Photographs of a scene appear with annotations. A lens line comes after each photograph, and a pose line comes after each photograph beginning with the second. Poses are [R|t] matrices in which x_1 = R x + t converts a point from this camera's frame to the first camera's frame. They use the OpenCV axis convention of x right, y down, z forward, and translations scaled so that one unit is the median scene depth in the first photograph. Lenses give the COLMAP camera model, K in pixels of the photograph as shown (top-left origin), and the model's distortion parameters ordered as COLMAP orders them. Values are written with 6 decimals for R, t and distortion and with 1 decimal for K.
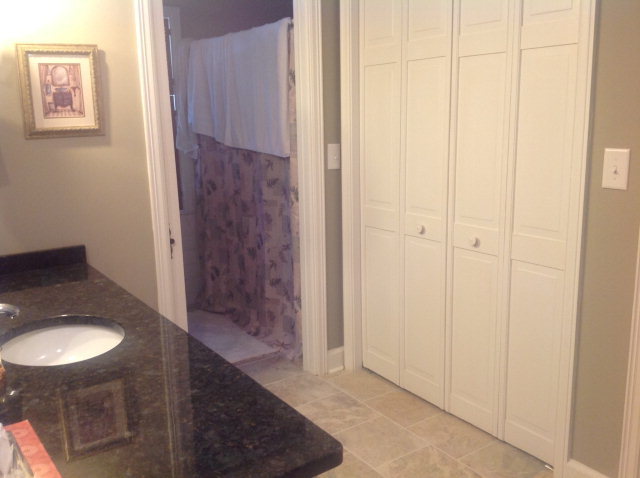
lens RADIAL K [[610.5, 0, 320.4], [0, 610.5, 230.5], [0, 0, 1]] dist [0.156229, -0.329946]
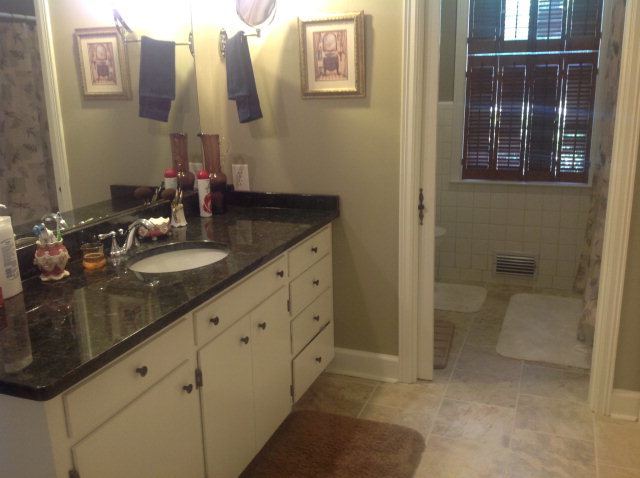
lens RADIAL K [[610.5, 0, 320.4], [0, 610.5, 230.5], [0, 0, 1]] dist [0.156229, -0.329946]
pose [[0.570859, 0.204282, -0.795228, 0.520100], [-0.143865, 0.978456, 0.148077, -0.078861], [0.808345, 0.029875, 0.587950, 0.340370]]
